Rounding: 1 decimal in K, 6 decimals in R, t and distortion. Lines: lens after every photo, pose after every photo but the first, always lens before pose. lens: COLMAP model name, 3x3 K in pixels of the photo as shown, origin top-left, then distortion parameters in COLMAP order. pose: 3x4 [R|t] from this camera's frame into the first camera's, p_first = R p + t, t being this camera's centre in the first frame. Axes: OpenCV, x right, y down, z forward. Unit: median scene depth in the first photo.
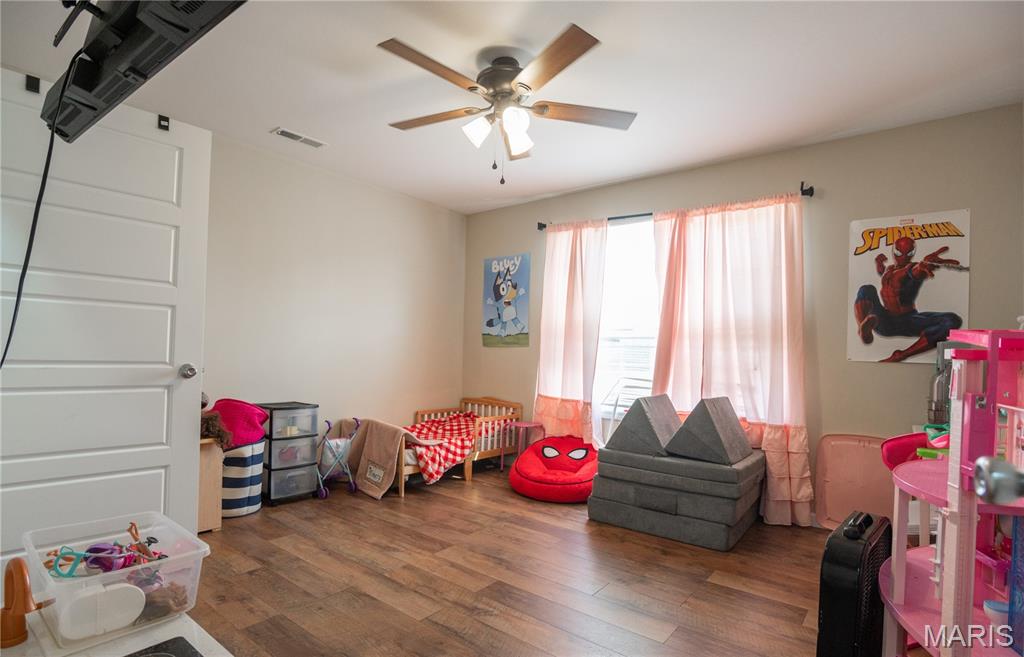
lens RADIAL K [[492.0, 0, 510.8], [0, 492.0, 344.1], [0, 0, 1]] dist [-0.000572, -0.000039]
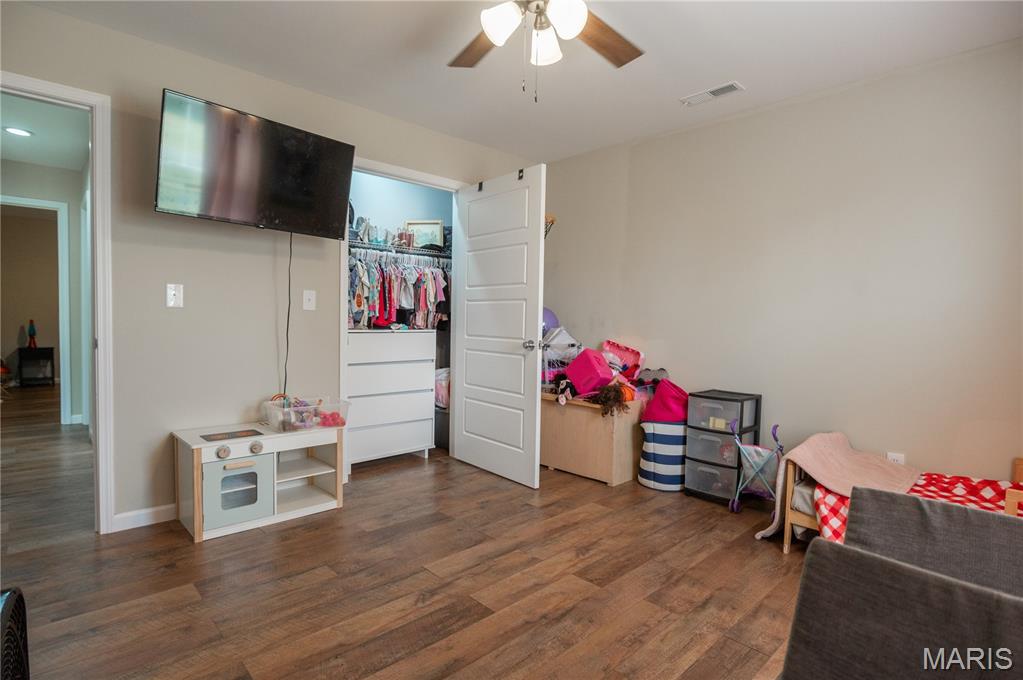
lens RADIAL K [[518.9, 0, 511.5], [0, 518.9, 340.0], [0, 0, 1]] dist [-0.014482, -0.000312]
pose [[-0.120248, 0.011067, -0.992682, 0.713553], [-0.003047, 0.999929, 0.011517, 0.021265], [0.992739, 0.004409, -0.120206, 0.996008]]
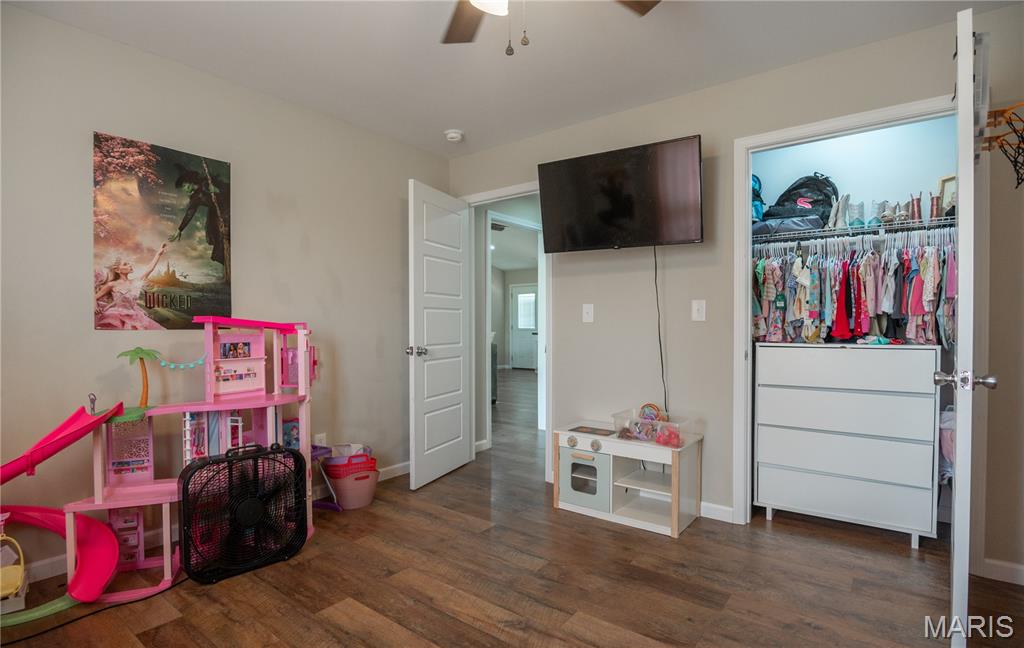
lens RADIAL K [[514.2, 0, 512.0], [0, 514.2, 324.0], [0, 0, 1]] dist [-0.015494, 0.000042]
pose [[-0.999371, -0.023945, -0.026171, -0.009652], [-0.023346, 0.999464, -0.022966, 0.008409], [0.026707, -0.022340, -0.999394, 1.511974]]
